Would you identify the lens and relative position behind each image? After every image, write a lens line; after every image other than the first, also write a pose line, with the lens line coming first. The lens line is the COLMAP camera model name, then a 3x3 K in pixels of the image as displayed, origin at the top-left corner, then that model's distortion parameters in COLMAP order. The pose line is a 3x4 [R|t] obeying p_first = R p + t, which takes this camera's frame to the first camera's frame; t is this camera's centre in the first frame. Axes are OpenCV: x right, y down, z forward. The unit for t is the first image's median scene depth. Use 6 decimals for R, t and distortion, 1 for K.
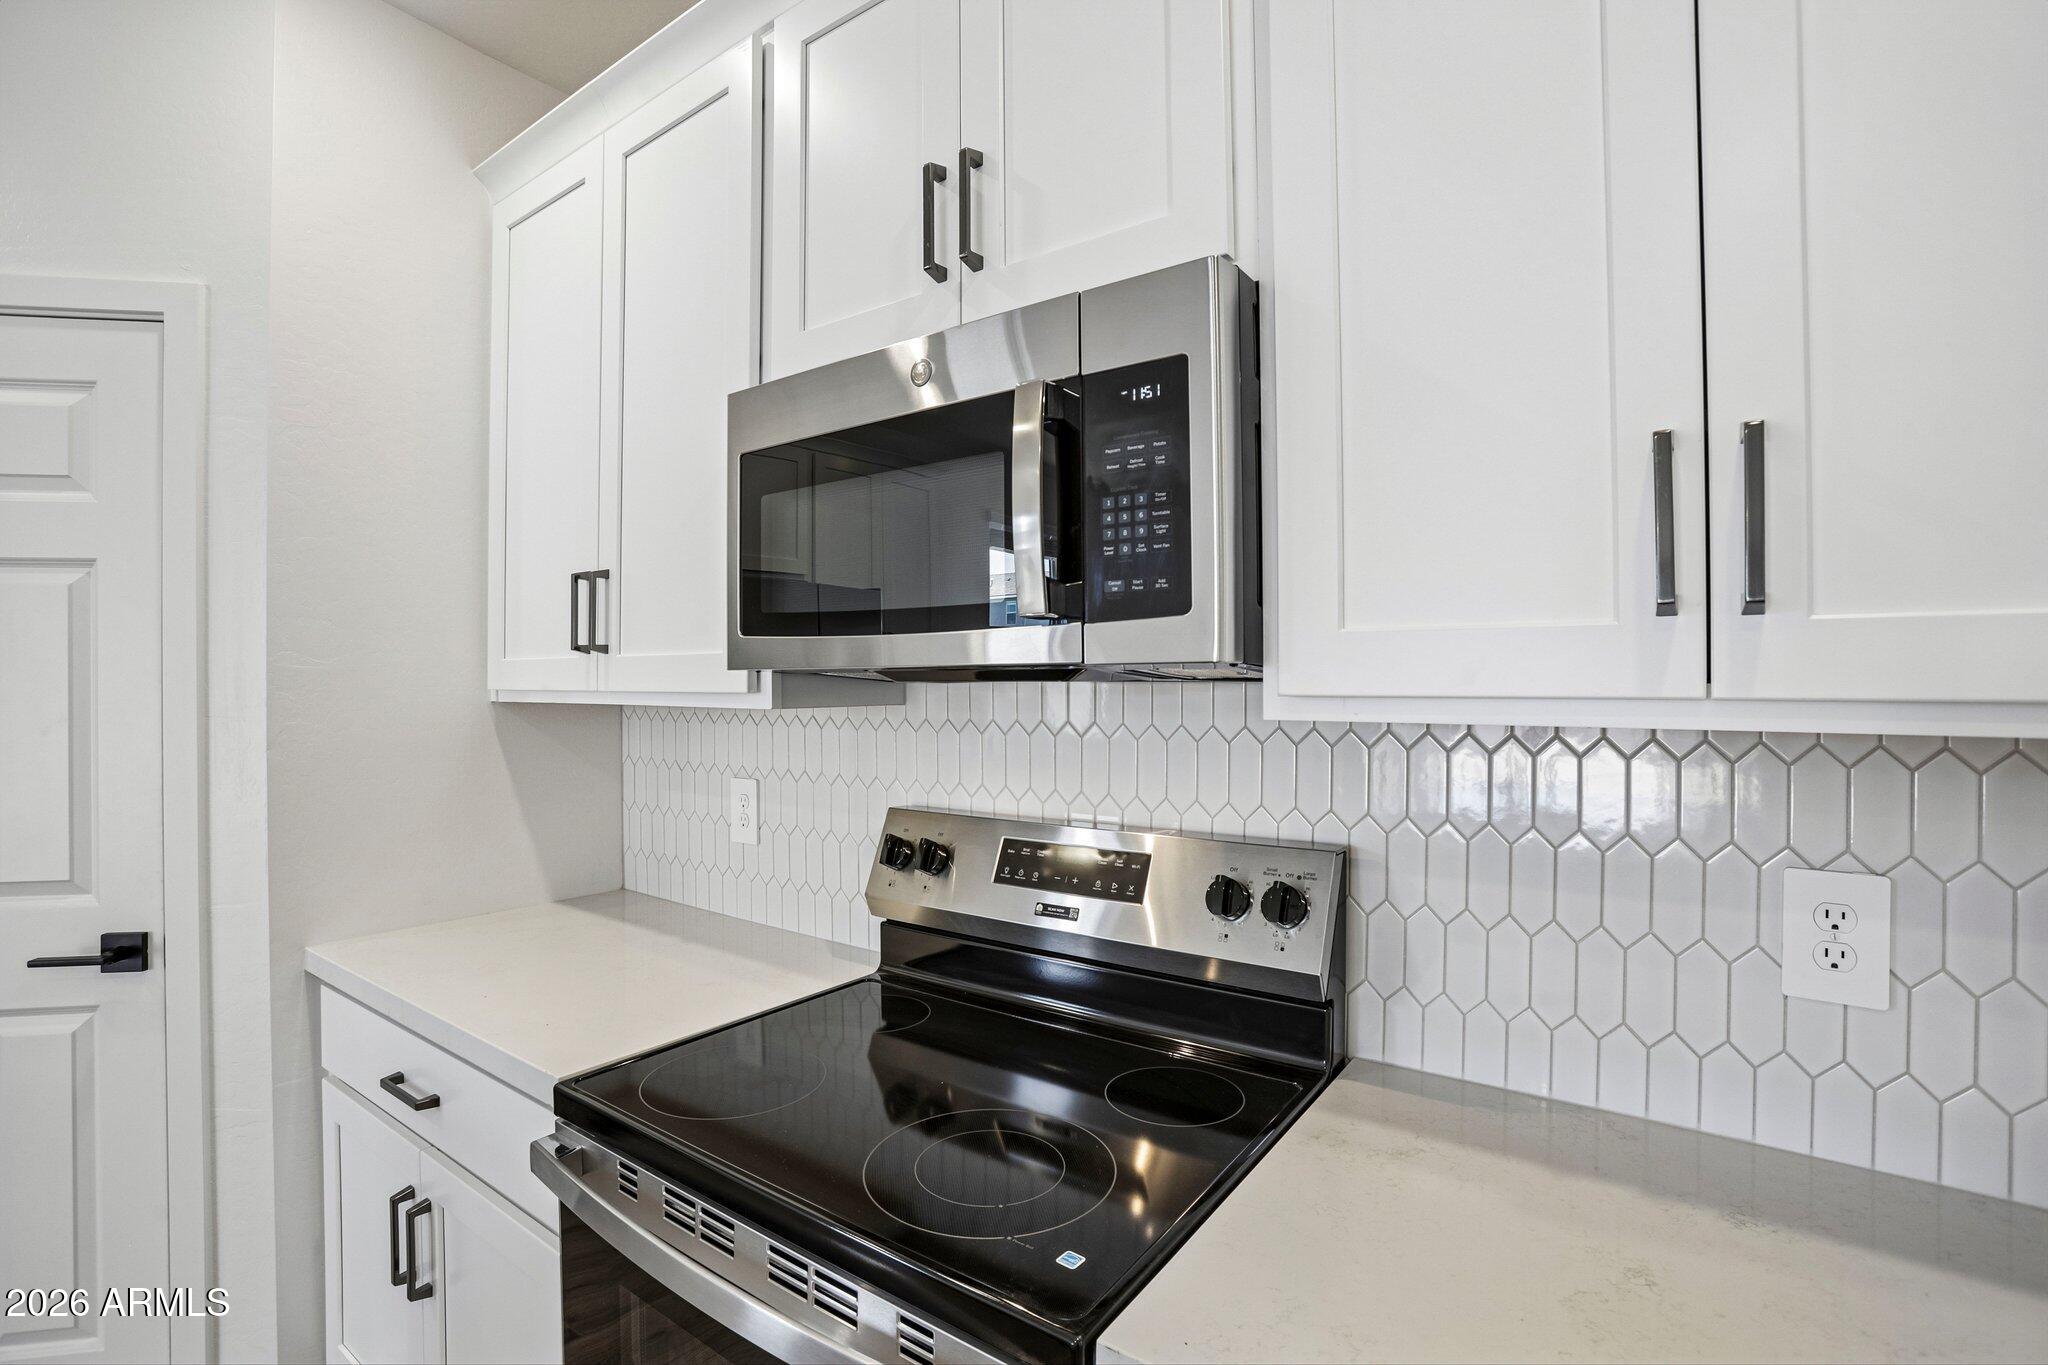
lens RADIAL K [[938.9, 0, 1024.0], [0, 938.9, 682.5], [0, 0, 1]] dist [-0.074737, 0.024119]
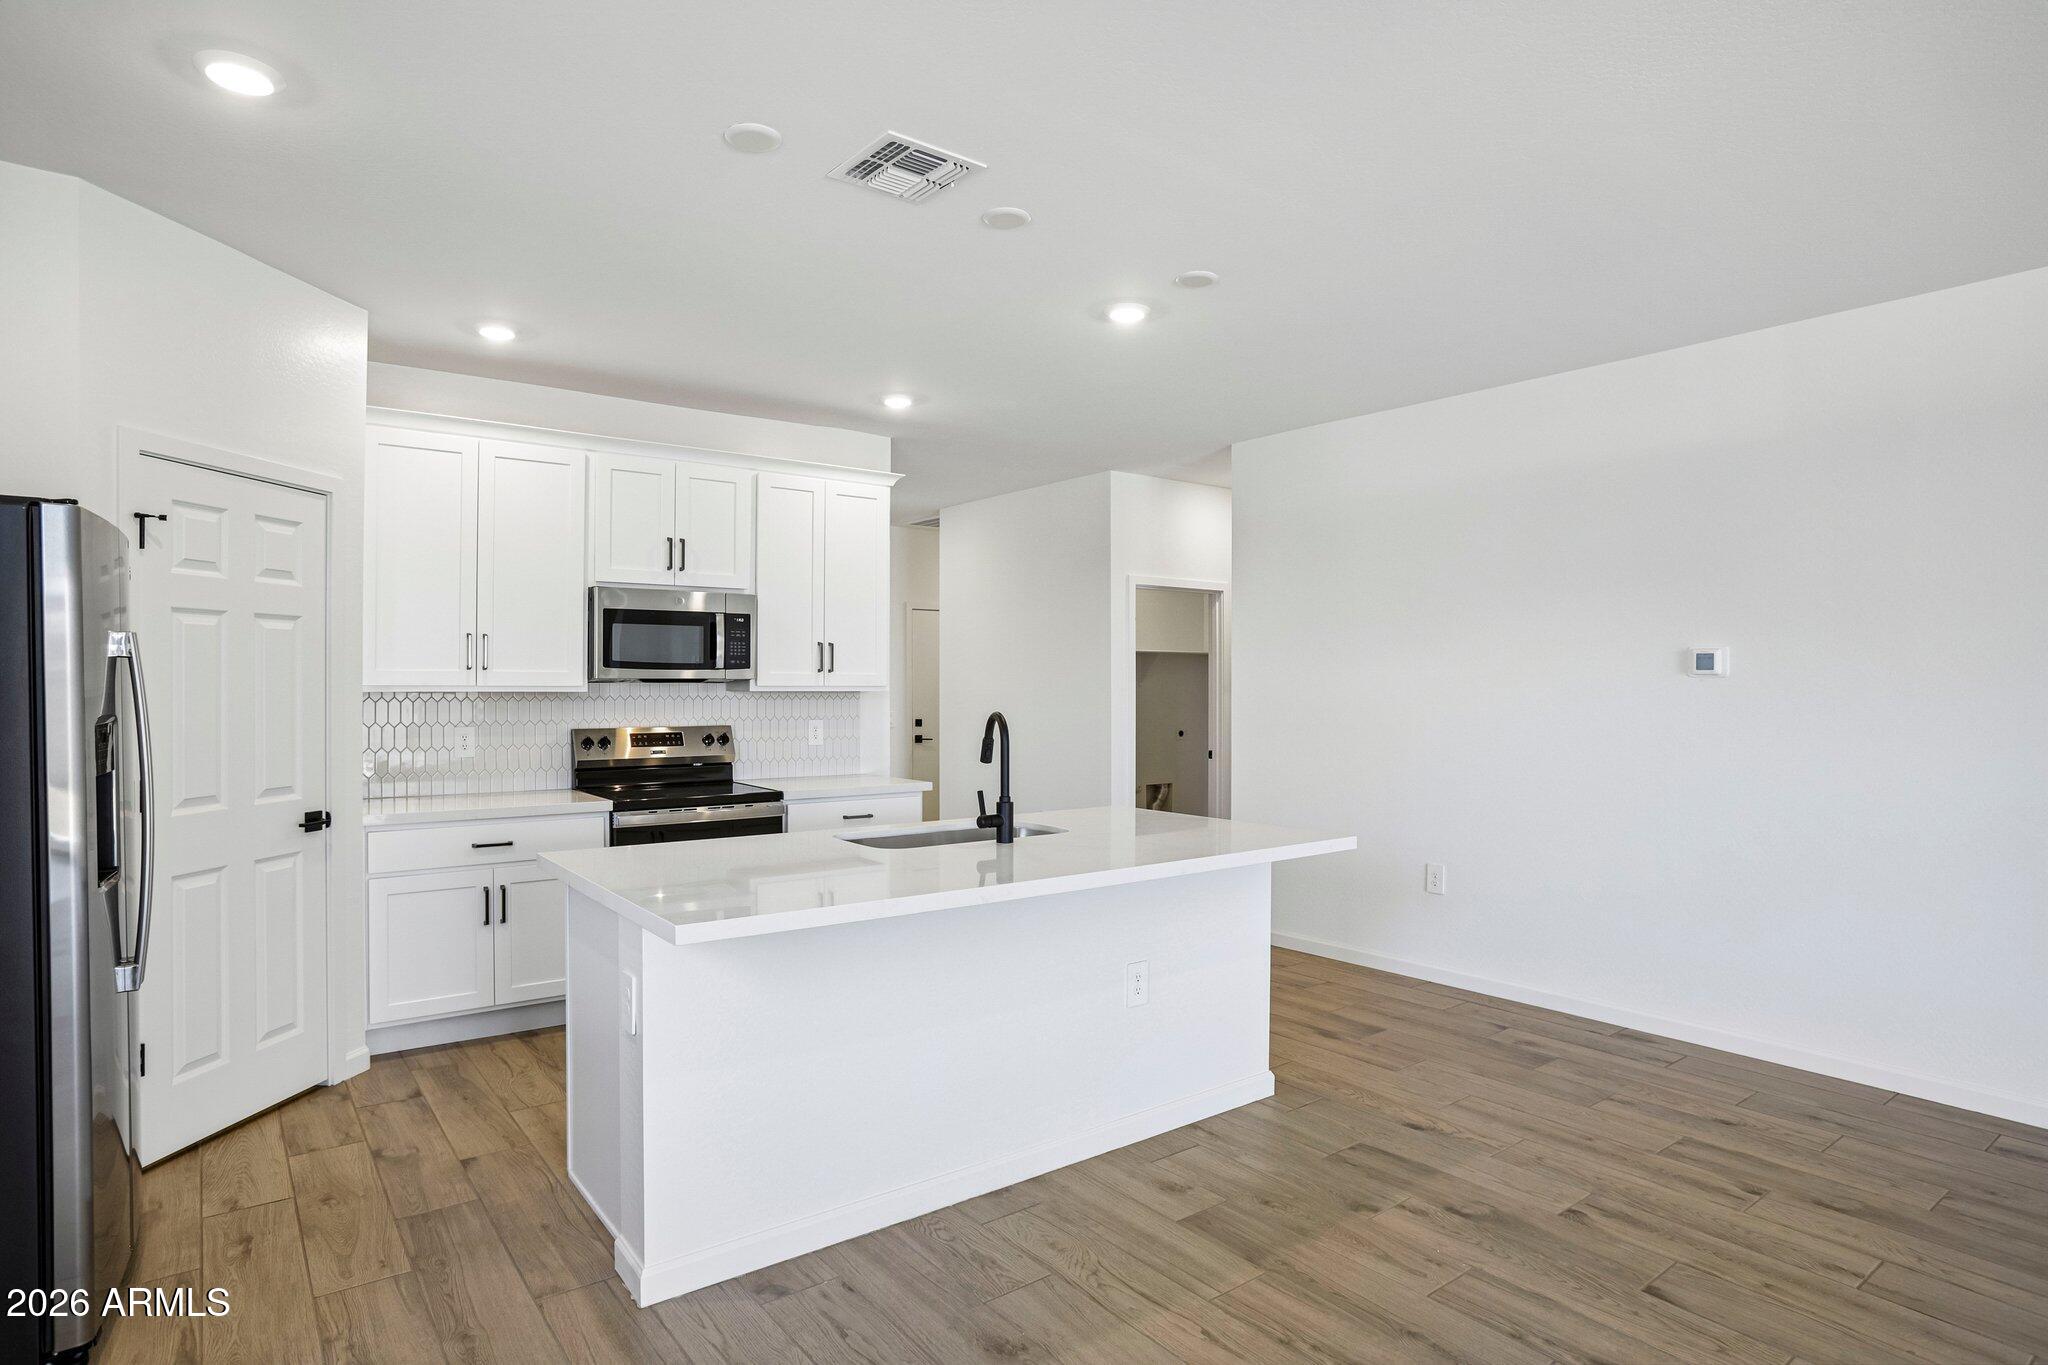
lens RADIAL K [[1195.6, 0, 1024.0], [0, 1195.6, 682.5], [0, 0, 1]] dist [0.004334, 0.001271]
pose [[0.289208, 0.001146, 0.957266, -4.115500], [-0.006952, 0.999975, 0.000903, -0.013956], [-0.957241, -0.006916, 0.289209, -1.646852]]
